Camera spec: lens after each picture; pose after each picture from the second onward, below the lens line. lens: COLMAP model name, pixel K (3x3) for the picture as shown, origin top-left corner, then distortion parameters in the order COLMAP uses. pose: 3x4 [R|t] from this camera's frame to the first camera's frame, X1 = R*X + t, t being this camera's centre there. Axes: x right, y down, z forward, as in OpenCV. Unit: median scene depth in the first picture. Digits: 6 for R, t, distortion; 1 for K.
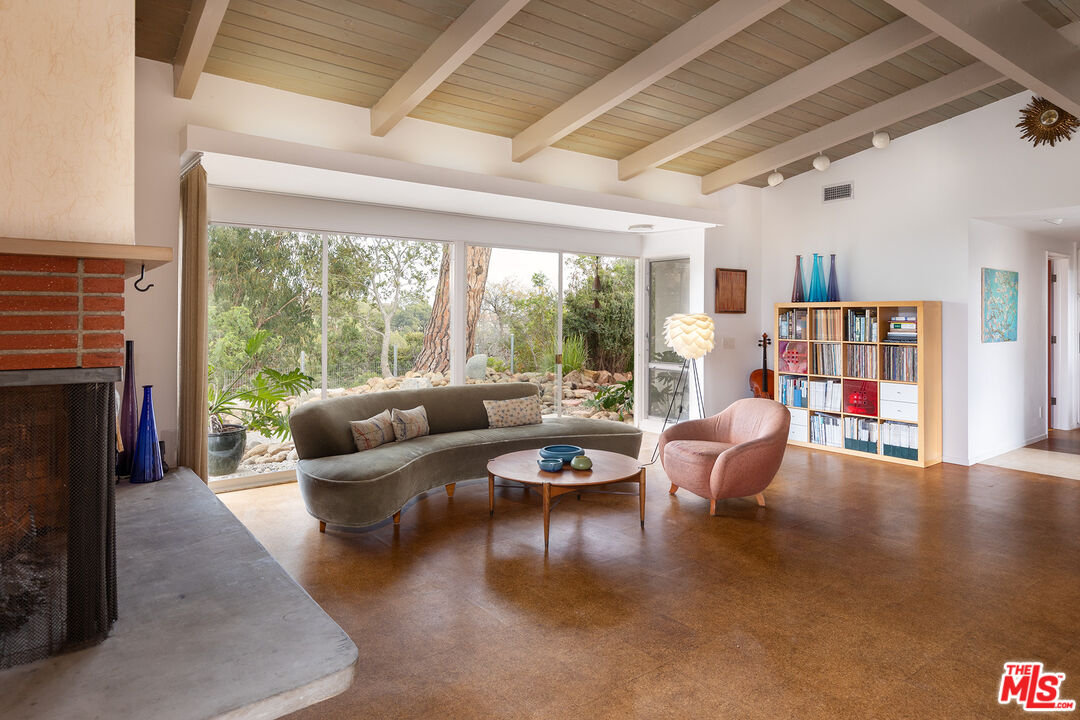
lens RADIAL K [[649.2, 0, 542.4], [0, 649.2, 360.5], [0, 0, 1]] dist [-0.001198, -0.000622]
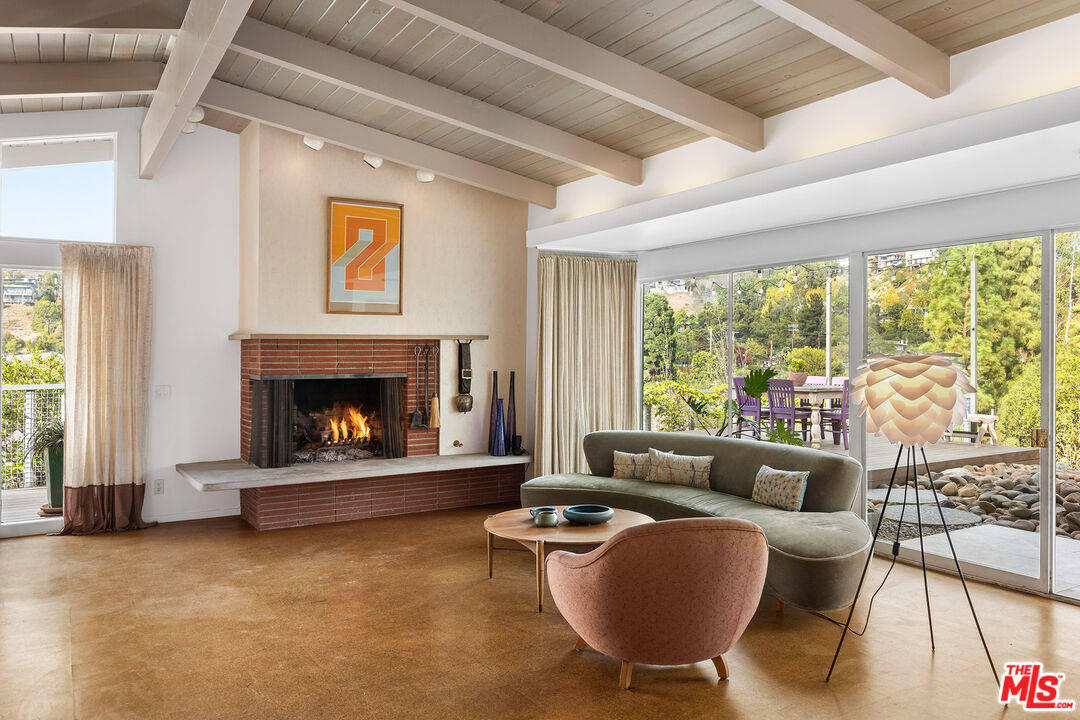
lens RADIAL K [[784.2, 0, 549.0], [0, 784.2, 356.2], [0, 0, 1]] dist [-0.012778, 0.000984]
pose [[-0.090044, -0.000007, -0.995938, 0.928421], [-0.073770, 0.997253, 0.006663, -0.062621], [0.993202, 0.074071, -0.089797, 0.872543]]
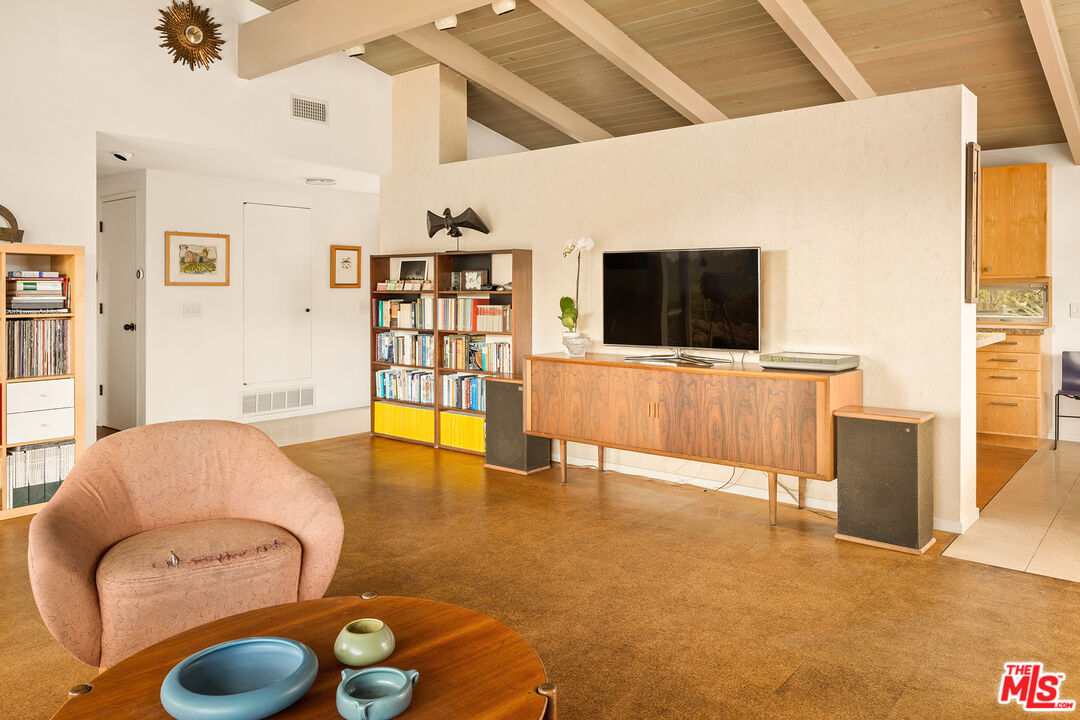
lens RADIAL K [[784.2, 0, 549.2], [0, 784.2, 316.3], [0, 0, 1]] dist [-0.012778, 0.000984]
pose [[-0.235885, -0.034328, 0.971175, -0.305366], [0.074127, 0.995829, 0.053204, -0.031944], [-0.968950, 0.084540, -0.232356, 0.795125]]
